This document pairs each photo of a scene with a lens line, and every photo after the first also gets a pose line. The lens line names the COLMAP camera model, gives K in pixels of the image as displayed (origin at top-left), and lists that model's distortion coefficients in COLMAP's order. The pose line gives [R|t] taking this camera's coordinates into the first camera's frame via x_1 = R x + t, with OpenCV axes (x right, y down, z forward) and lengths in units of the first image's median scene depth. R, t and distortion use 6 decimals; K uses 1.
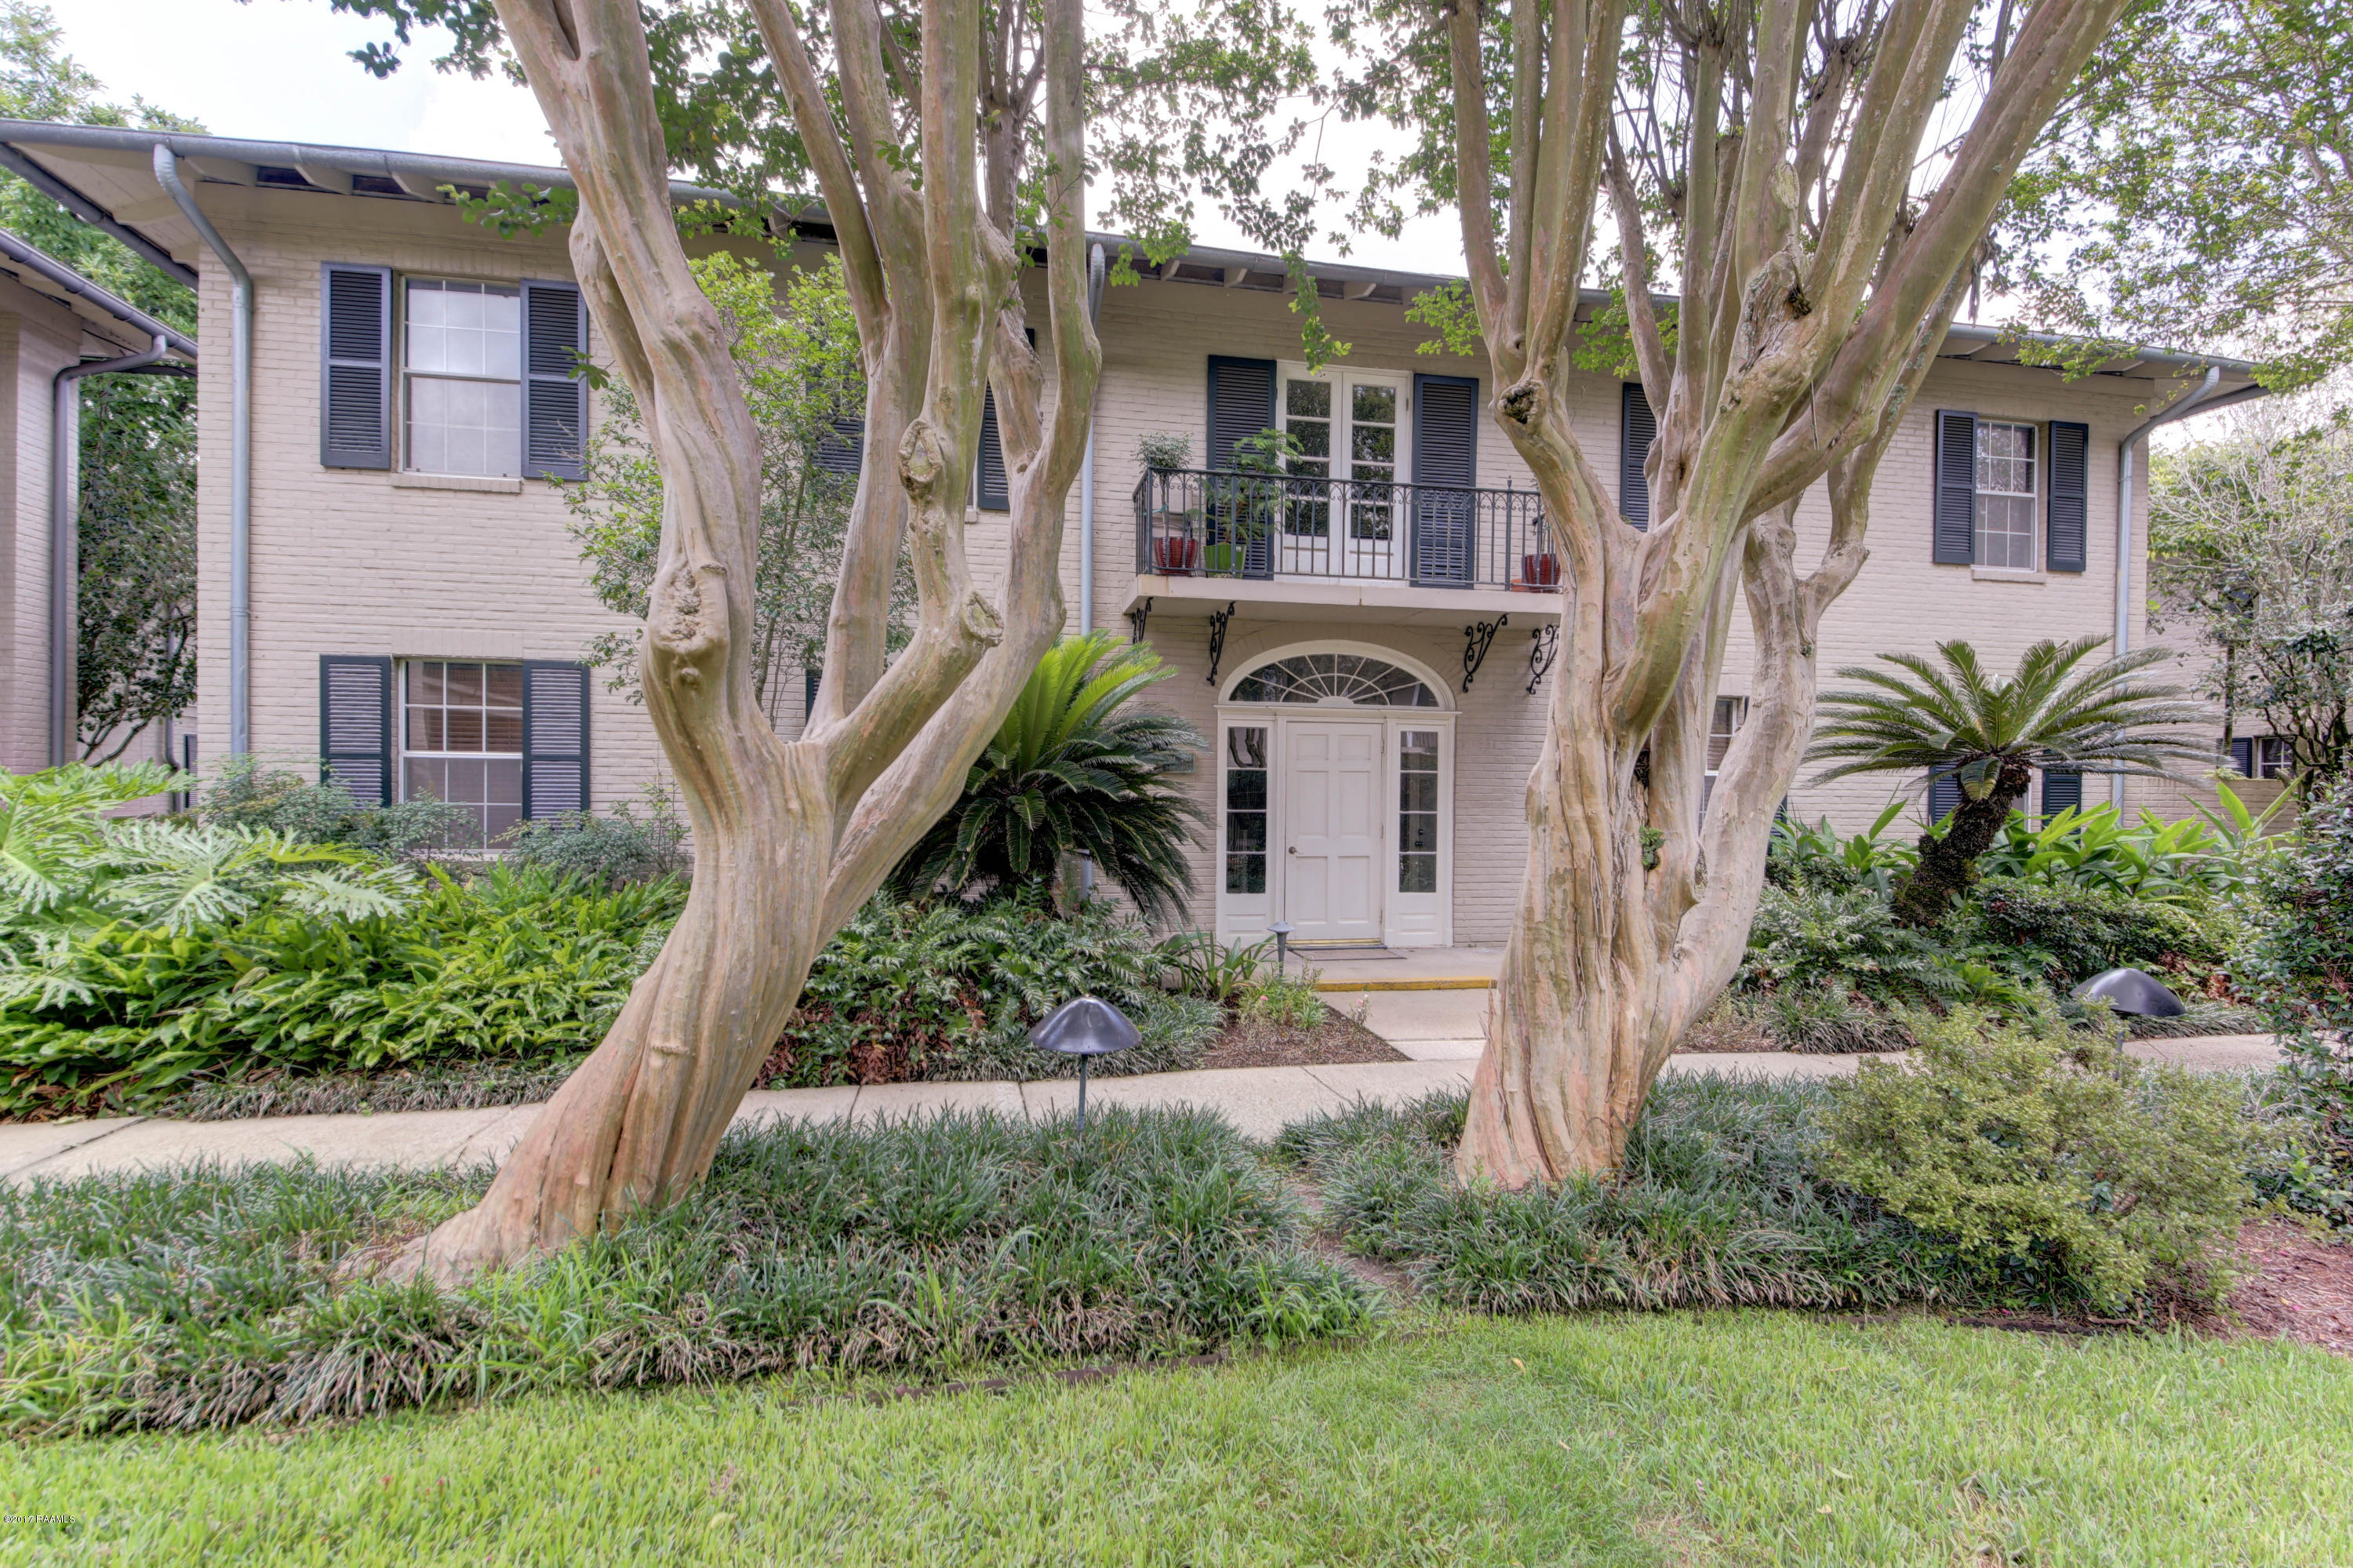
lens RADIAL K [[1136.8, 0, 1190.0], [0, 1136.8, 797.2], [0, 0, 1]] dist [0.001587, -0.000494]
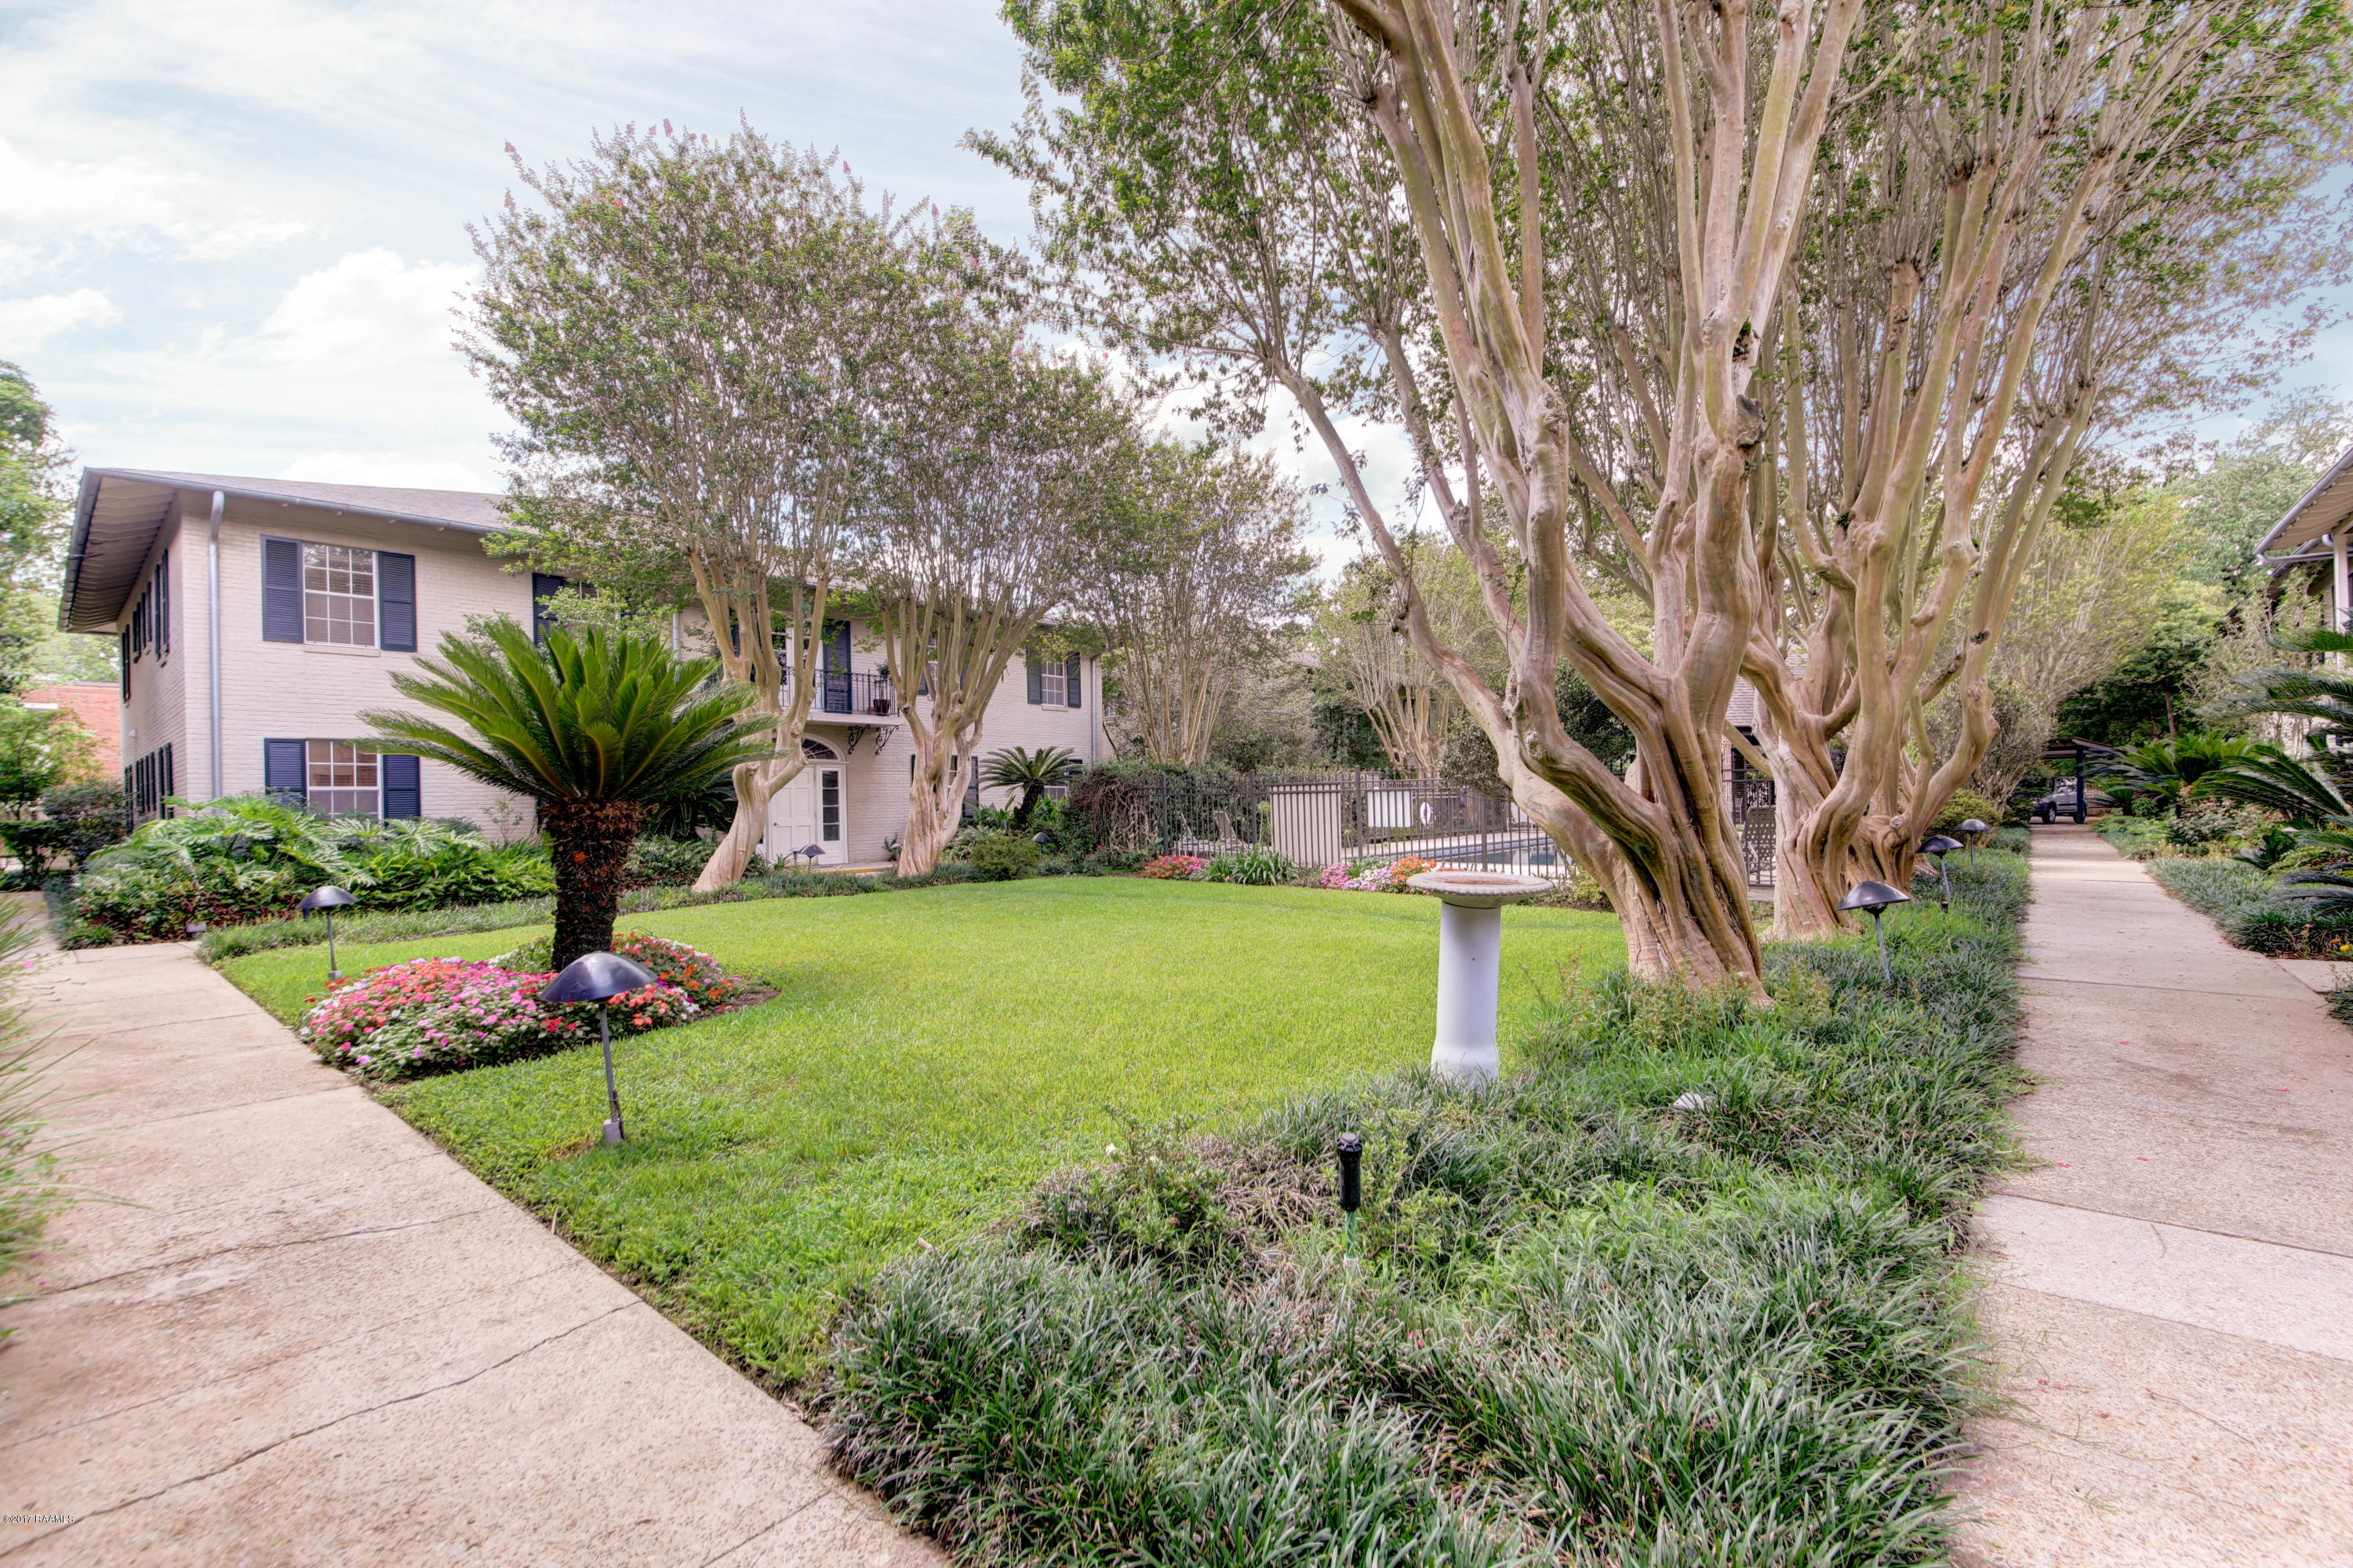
lens RADIAL K [[1007.7, 0, 1200.7], [0, 1007.7, 756.2], [0, 0, 1]] dist [0.050587, -0.043348]
pose [[0.779657, 0.002937, 0.626200, -0.587594], [0.026193, 0.998961, -0.037297, 0.011163], [-0.625659, 0.045481, 0.778770, -1.265788]]
